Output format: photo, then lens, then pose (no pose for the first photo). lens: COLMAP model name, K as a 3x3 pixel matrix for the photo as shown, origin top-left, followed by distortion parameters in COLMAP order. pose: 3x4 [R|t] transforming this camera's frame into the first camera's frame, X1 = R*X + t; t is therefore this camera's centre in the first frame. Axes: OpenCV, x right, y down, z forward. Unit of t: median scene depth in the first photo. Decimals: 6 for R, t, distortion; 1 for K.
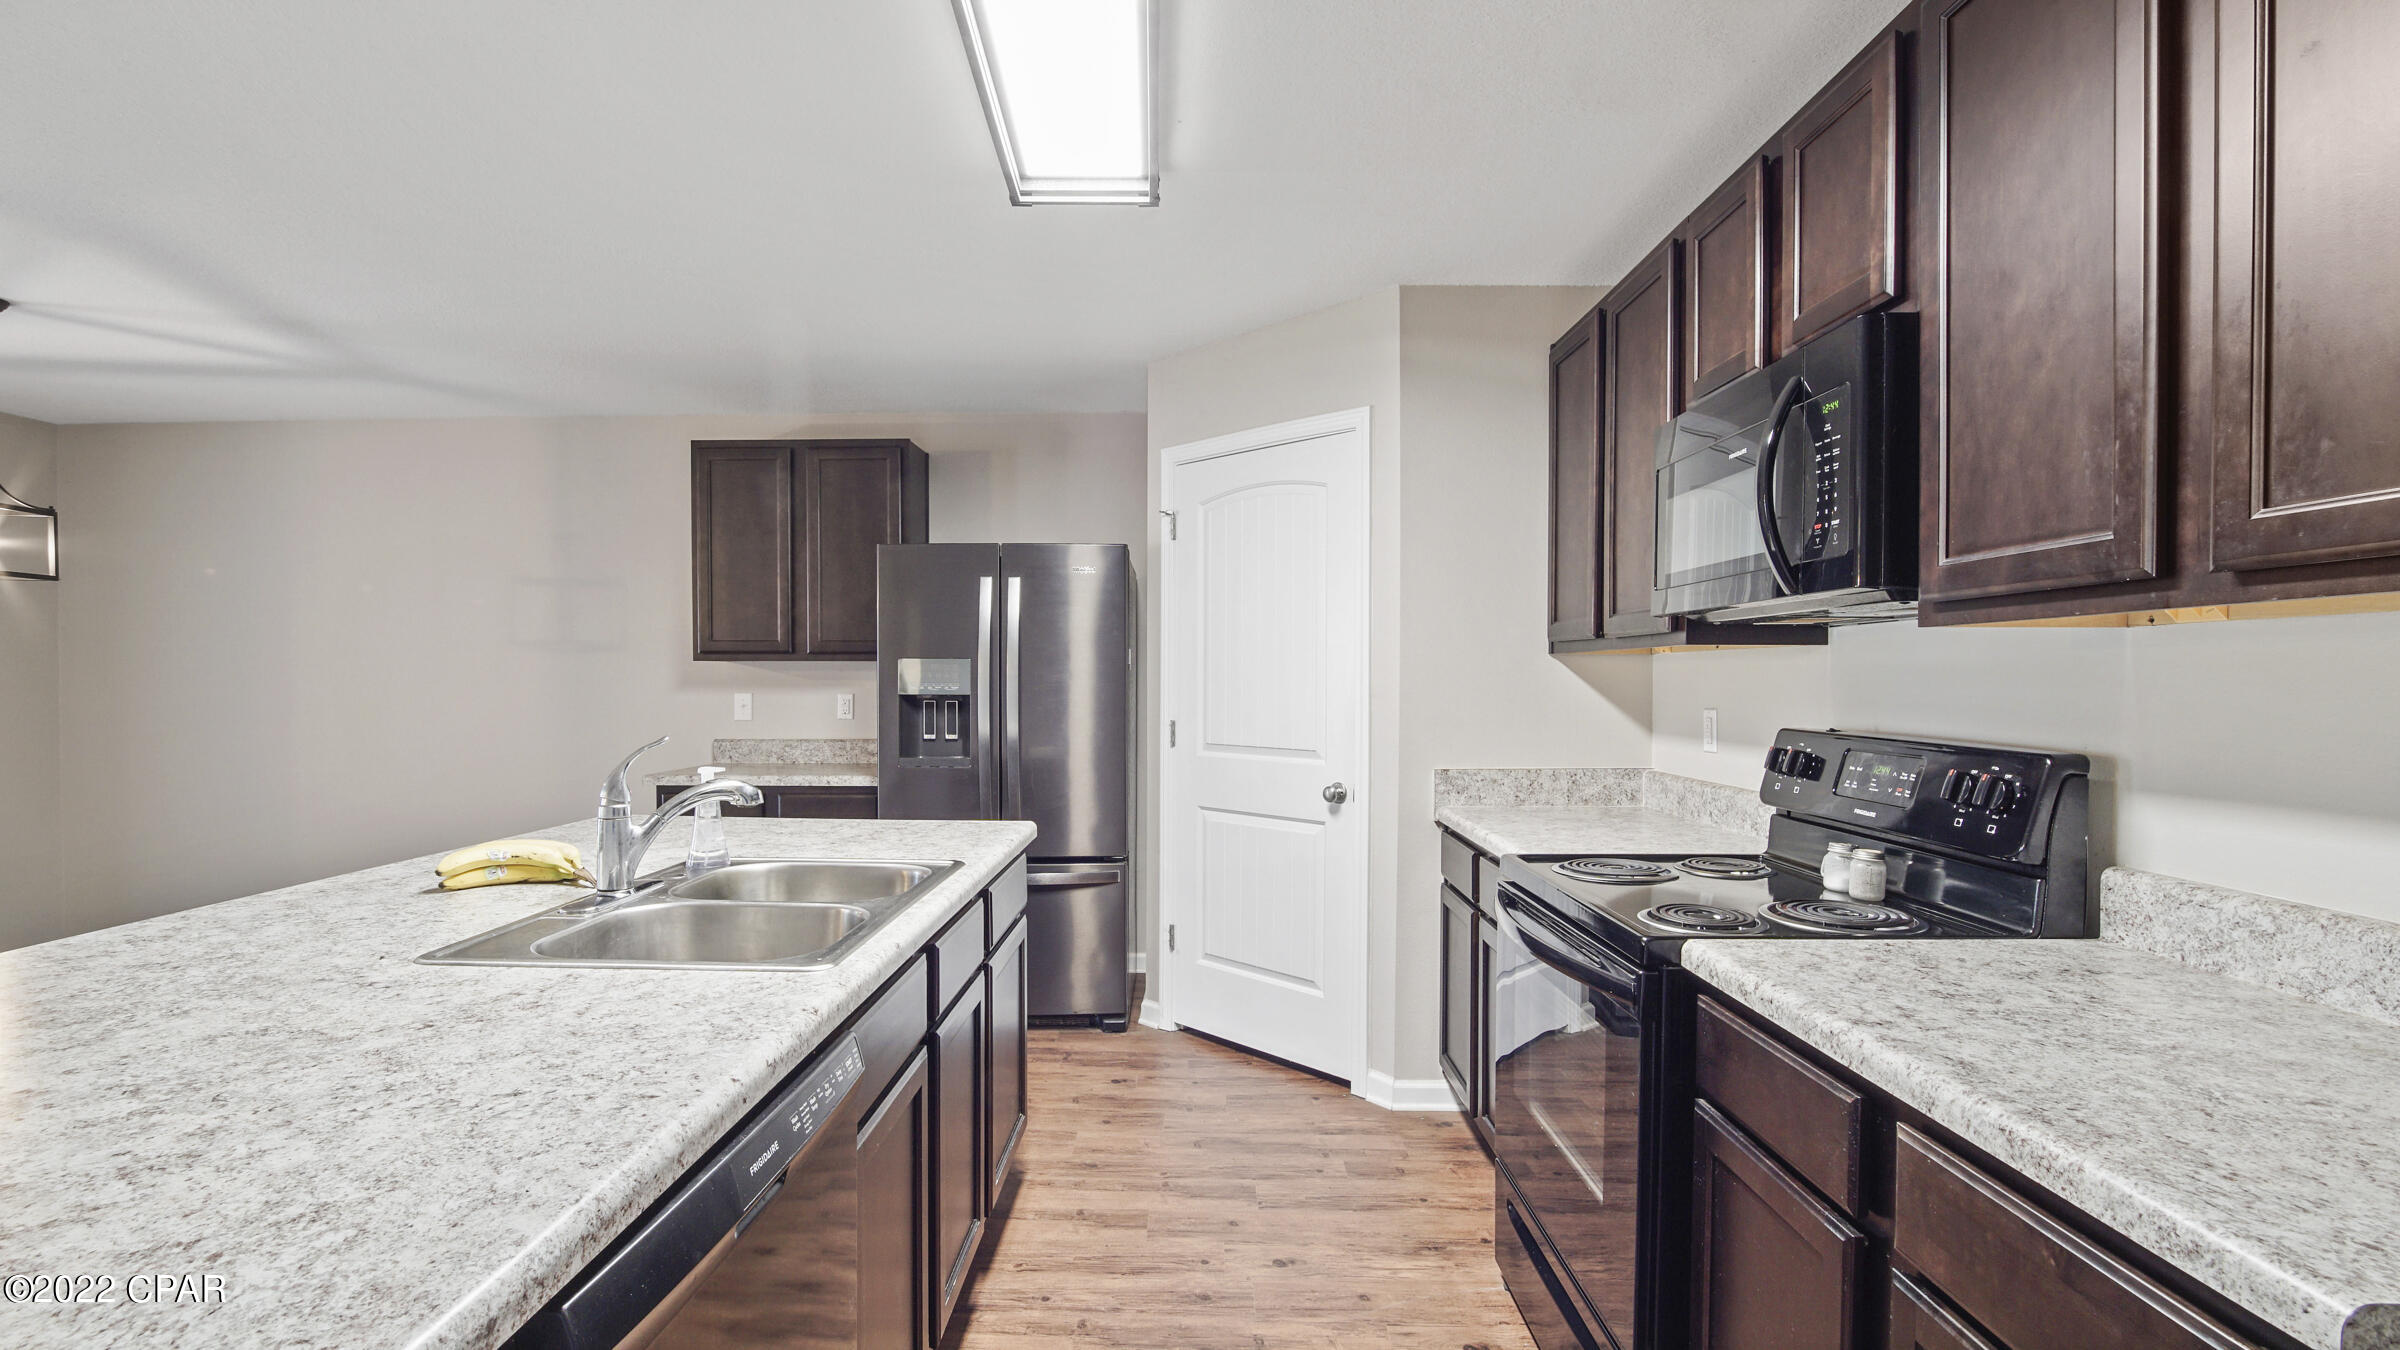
lens RADIAL K [[1098.0, 0, 1202.1], [0, 1098.0, 685.3], [0, 0, 1]] dist [-0.015028, -0.001406]
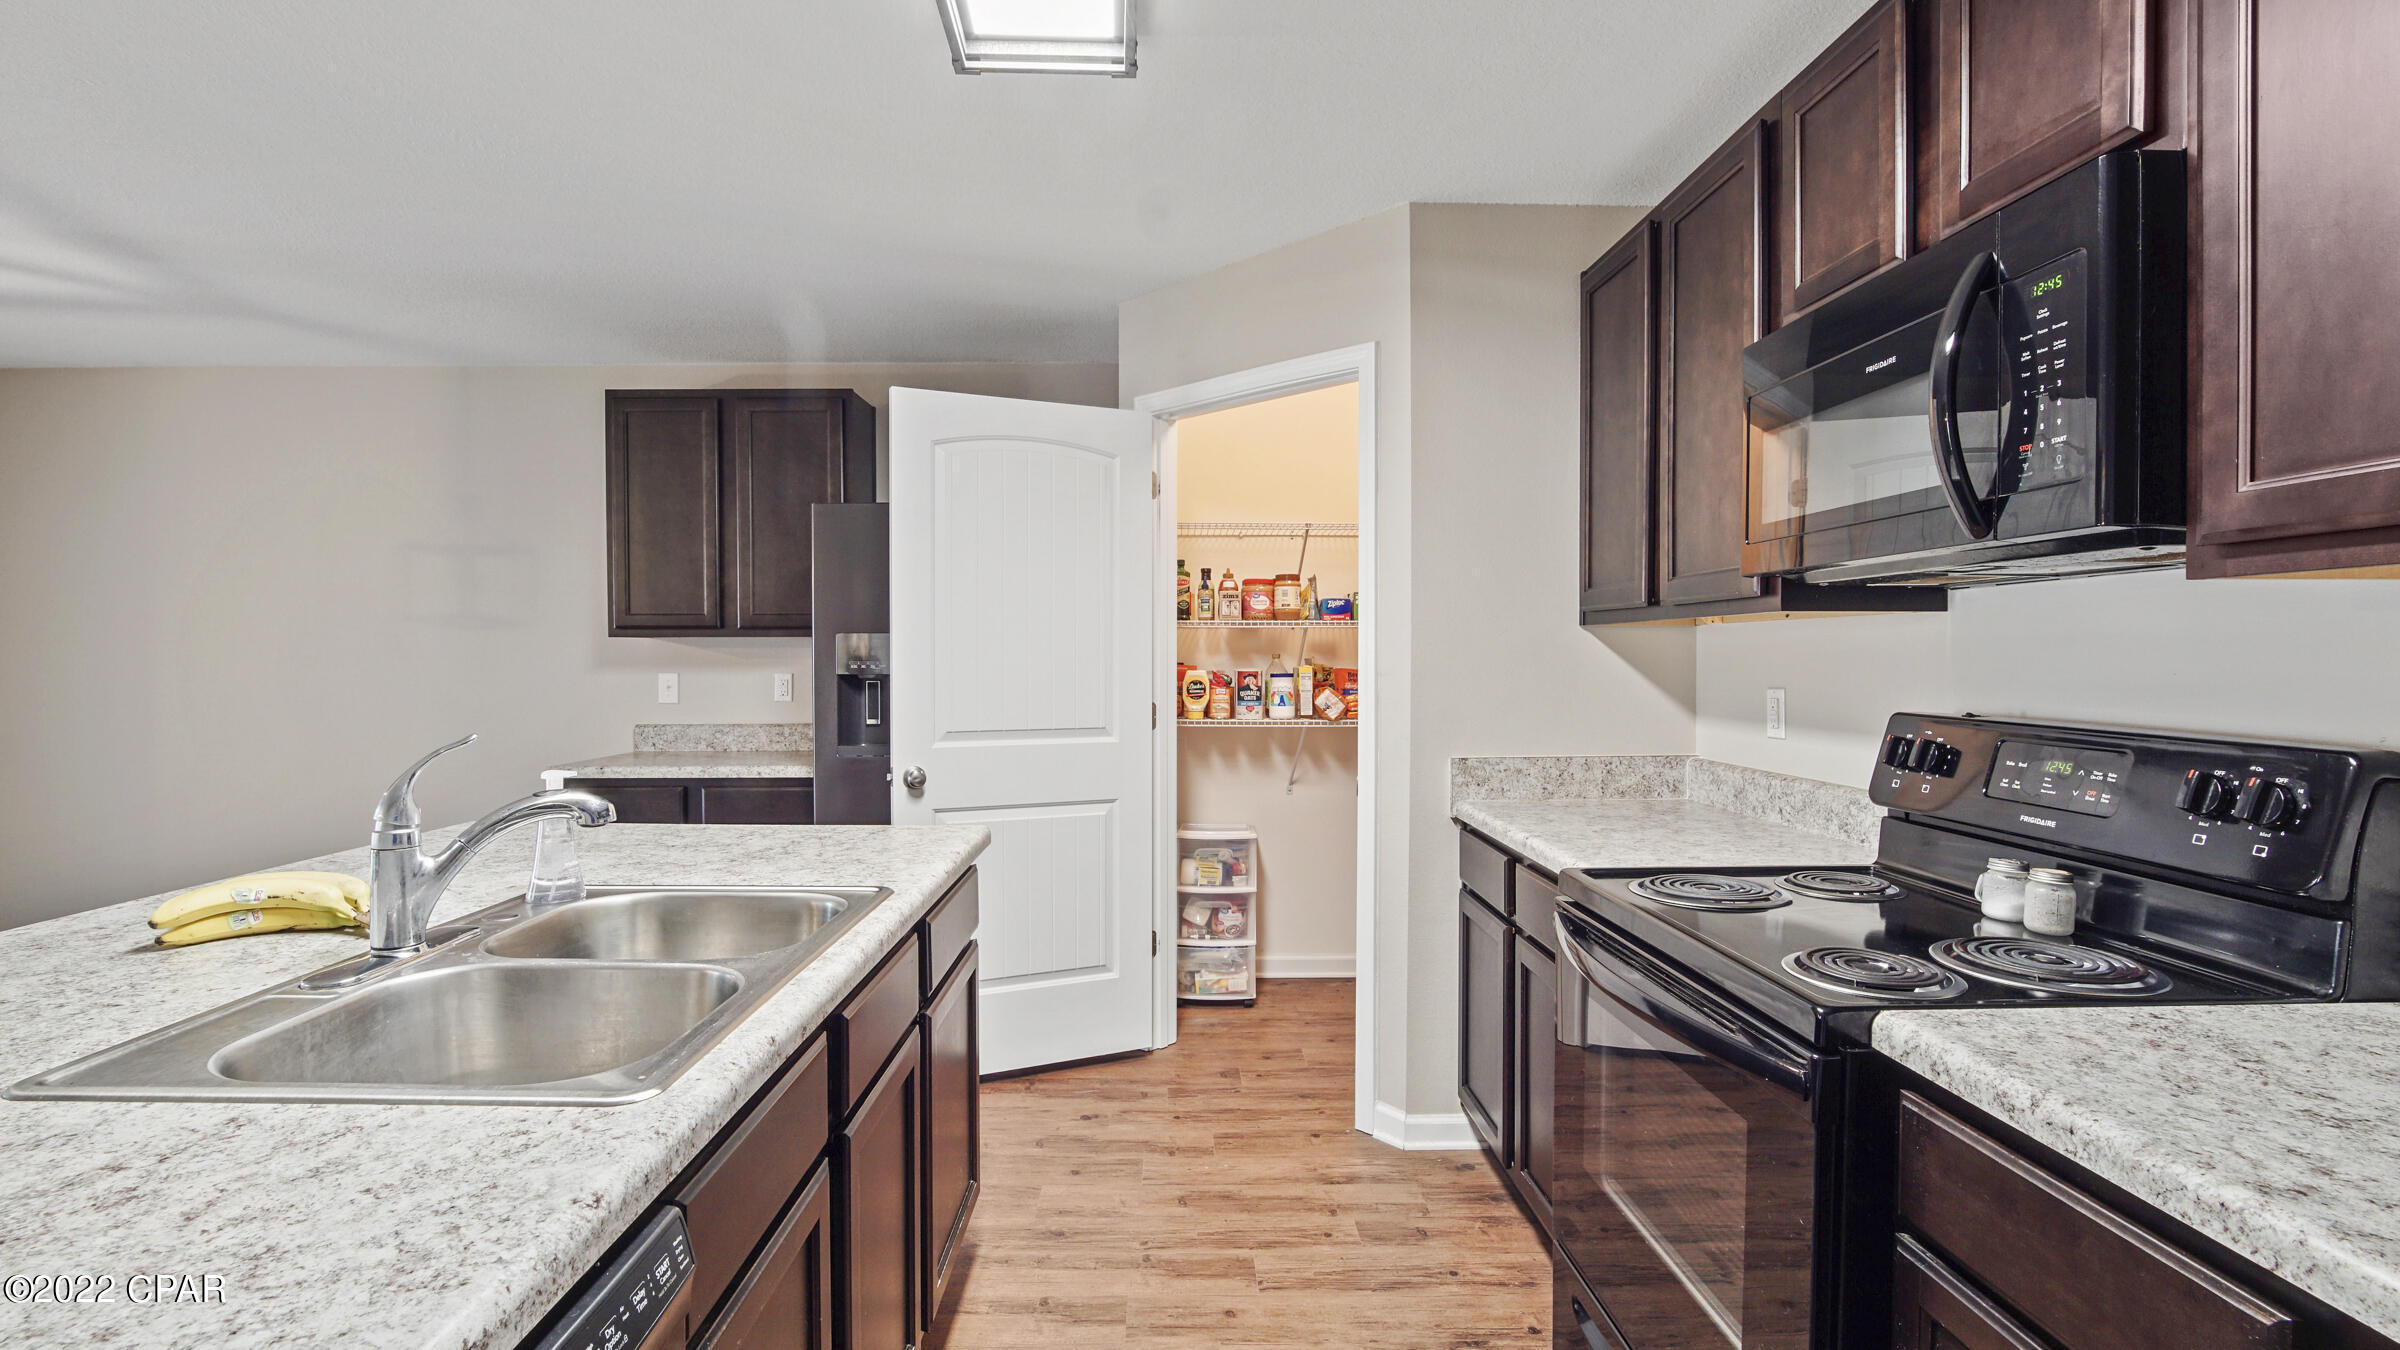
lens RADIAL K [[1098.0, 0, 1194.9], [0, 1098.0, 665.8], [0, 0, 1]] dist [-0.015028, -0.001406]
pose [[0.999719, -0.003090, 0.023509, -0.016830], [0.003027, 0.999992, 0.002724, 0.000376], [-0.023517, -0.002653, 0.999720, 0.187867]]
